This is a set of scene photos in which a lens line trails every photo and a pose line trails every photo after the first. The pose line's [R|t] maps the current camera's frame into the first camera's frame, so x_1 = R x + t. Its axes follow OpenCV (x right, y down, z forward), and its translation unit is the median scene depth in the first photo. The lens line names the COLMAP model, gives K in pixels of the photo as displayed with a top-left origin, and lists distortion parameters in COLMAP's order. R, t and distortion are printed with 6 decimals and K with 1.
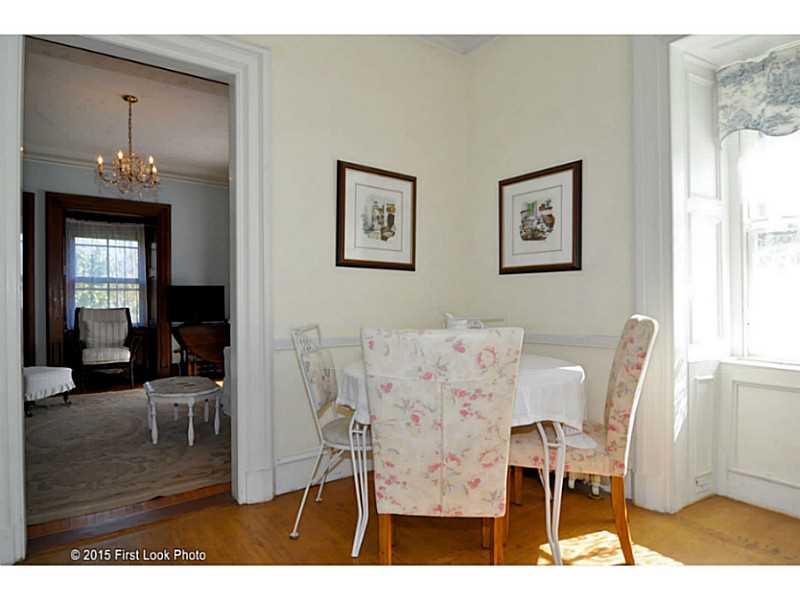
lens RADIAL K [[435.1, 0, 390.0], [0, 435.1, 313.5], [0, 0, 1]] dist [-0.000800, -0.005930]
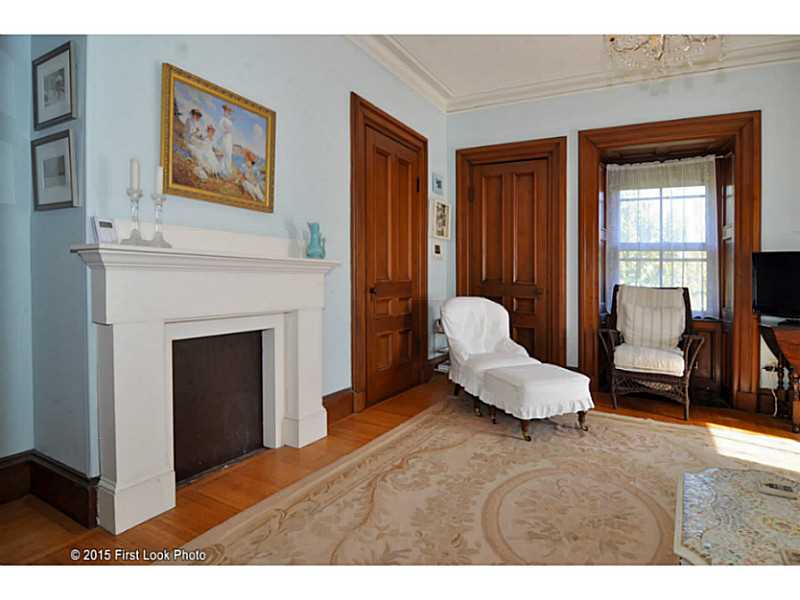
lens RADIAL K [[435.1, 0, 434.3], [0, 435.1, 255.1], [0, 0, 1]] dist [-0.000800, -0.005930]
pose [[0.440896, -0.017390, -0.897390, -0.185504], [-0.050701, 0.997733, -0.044244, -0.013742], [0.896125, 0.065006, 0.439015, 0.374550]]
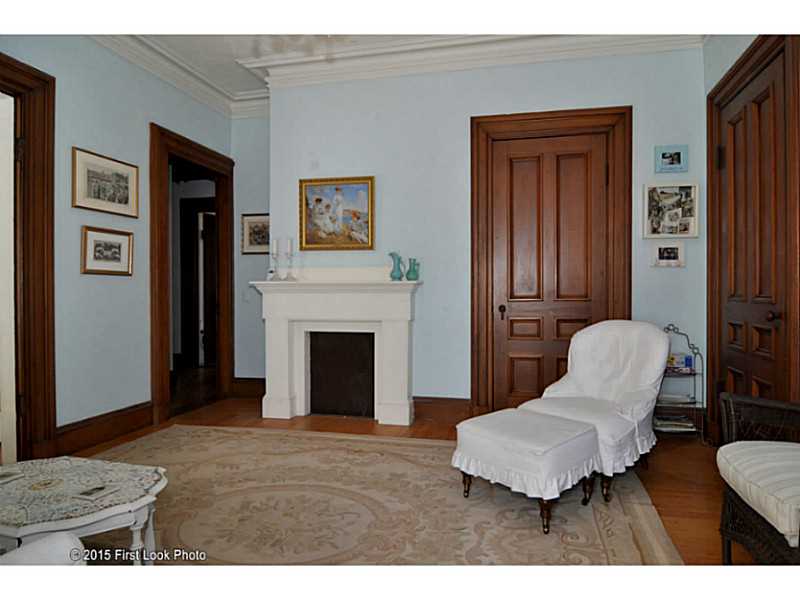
lens RADIAL K [[435.1, 0, 407.7], [0, 435.1, 292.9], [0, 0, 1]] dist [-0.000800, -0.005930]
pose [[-0.741522, 0.010880, -0.670840, -0.283499], [-0.003960, 0.999780, 0.020593, -0.020617], [0.670916, 0.017927, -0.741316, 0.925782]]
